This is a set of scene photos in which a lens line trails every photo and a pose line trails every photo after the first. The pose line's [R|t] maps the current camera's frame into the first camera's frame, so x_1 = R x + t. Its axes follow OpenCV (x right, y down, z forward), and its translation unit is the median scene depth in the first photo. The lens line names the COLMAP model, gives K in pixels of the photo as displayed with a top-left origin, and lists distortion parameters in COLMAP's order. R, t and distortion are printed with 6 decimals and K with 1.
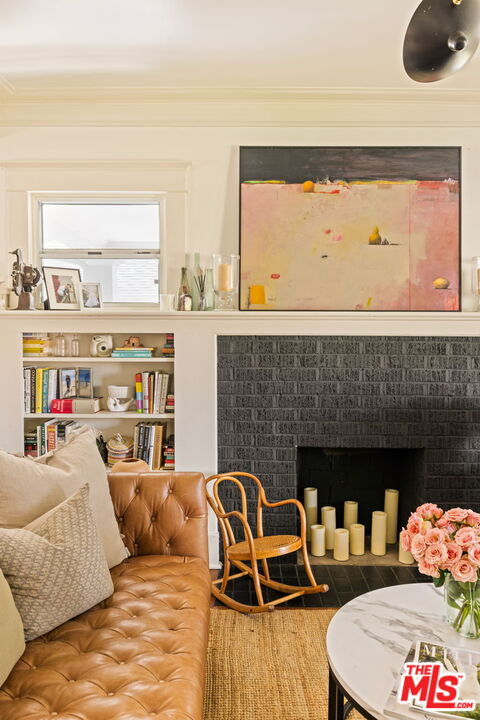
lens RADIAL K [[582.6, 0, 244.1], [0, 582.6, 358.6], [0, 0, 1]] dist [0.006588, -0.007196]
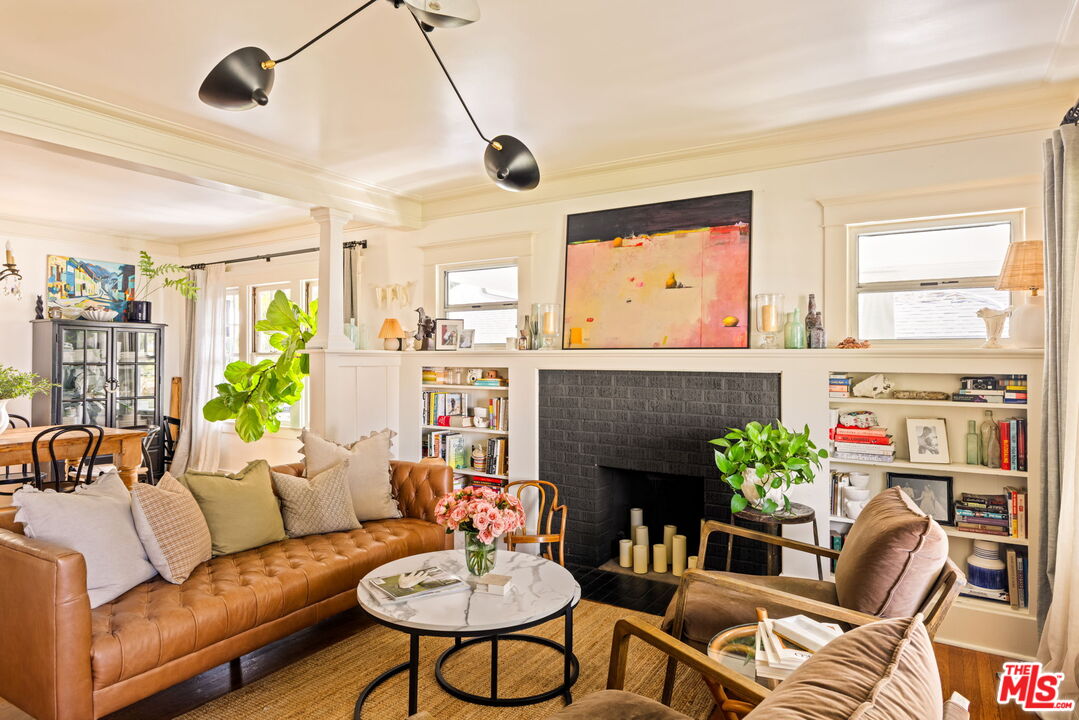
lens RADIAL K [[642.5, 0, 542.3], [0, 642.5, 357.0], [0, 0, 1]] dist [-0.012297, 0.007230]
pose [[0.852566, -0.003334, -0.522608, 0.660063], [-0.025595, 0.998513, -0.048125, -0.000821], [0.521992, 0.054406, 0.851214, -0.159157]]
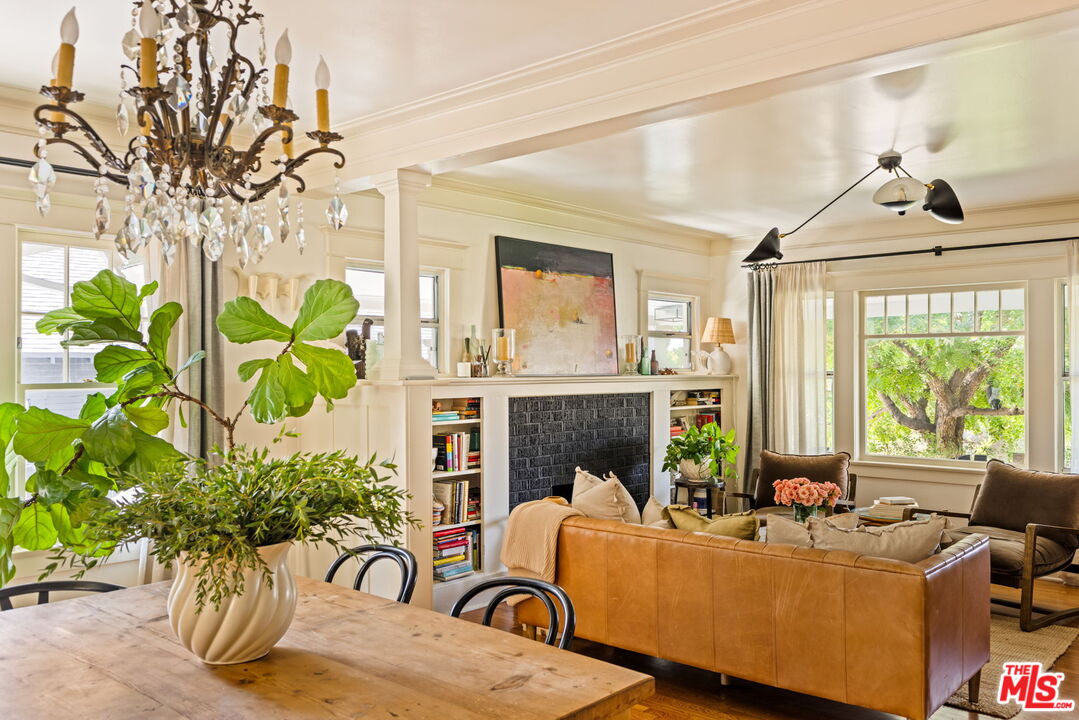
lens RADIAL K [[896.7, 0, 535.1], [0, 896.7, 368.6], [0, 0, 1]] dist [-0.033923, -0.000904]
pose [[0.664021, -0.007391, 0.747677, -1.330516], [0.046274, 0.998441, -0.031226, -0.038732], [-0.746280, 0.055333, 0.663328, -0.240639]]
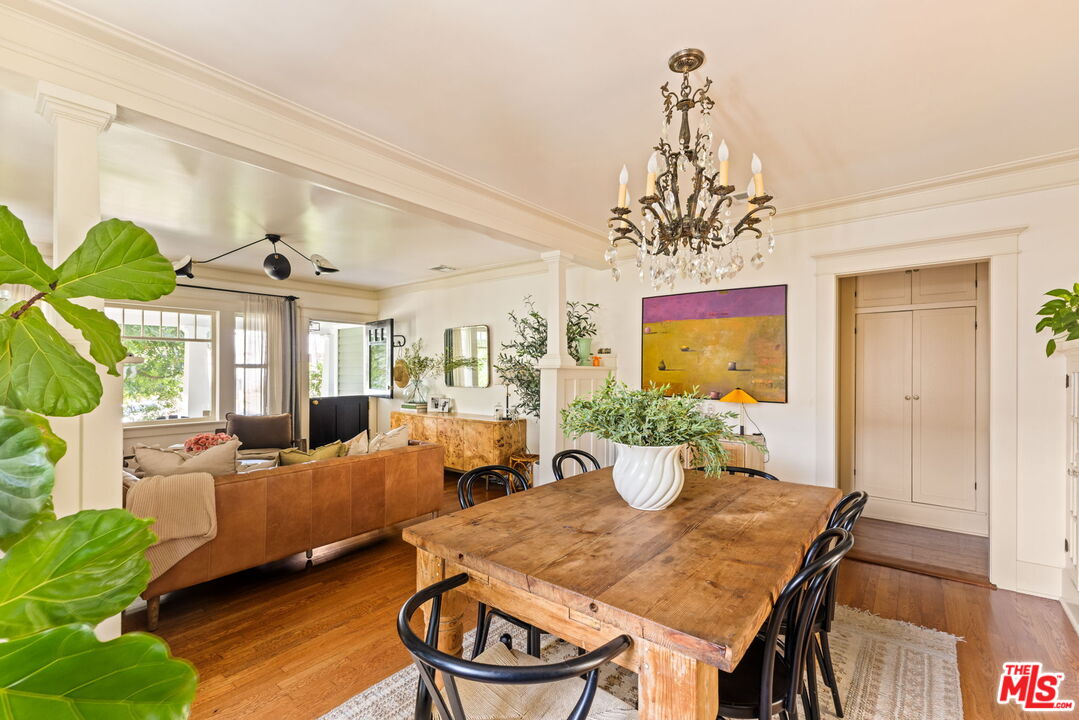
lens RADIAL K [[469.2, 0, 545.1], [0, 469.2, 363.8], [0, 0, 1]] dist [0.003494, 0.000168]
pose [[-0.782715, -0.000156, 0.622380, -1.272861], [0.030182, 0.998814, 0.038208, -0.073705], [-0.621647, 0.048691, -0.781782, 0.906290]]
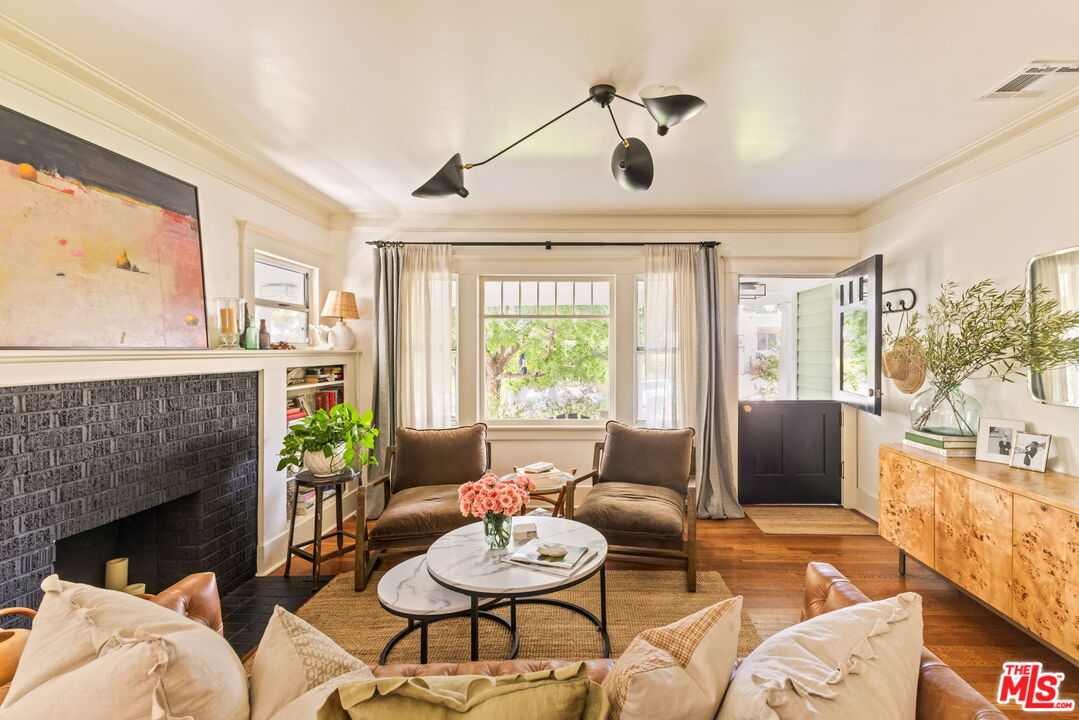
lens RADIAL K [[486.1, 0, 584.9], [0, 486.1, 351.8], [0, 0, 1]] dist [0.011540, -0.001609]
pose [[-0.003150, -0.010420, 0.999941, -0.495676], [0.055315, 0.998413, 0.010578, -0.047904], [-0.998464, 0.055345, -0.002569, 0.346300]]
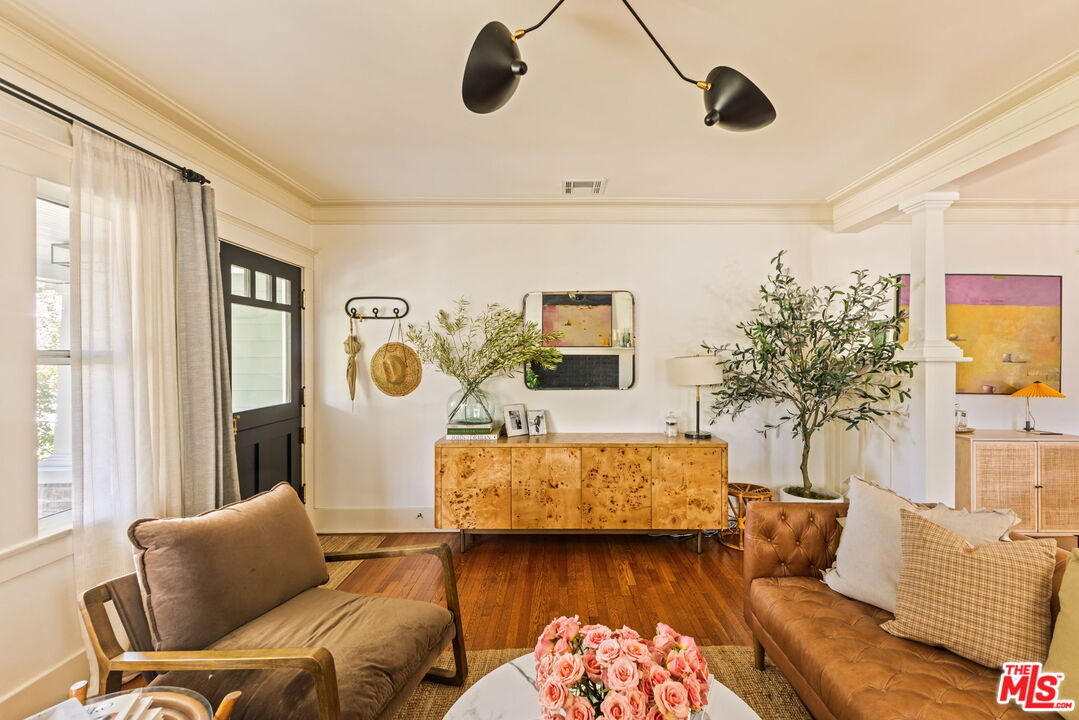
lens RADIAL K [[486.1, 0, 549.4], [0, 486.1, 356.6], [0, 0, 1]] dist [0.011540, -0.001609]
pose [[-0.999942, -0.006632, -0.008496, 0.296743], [-0.007133, 0.998149, 0.060398, -0.072571], [0.008080, 0.060455, -0.998138, 0.820207]]
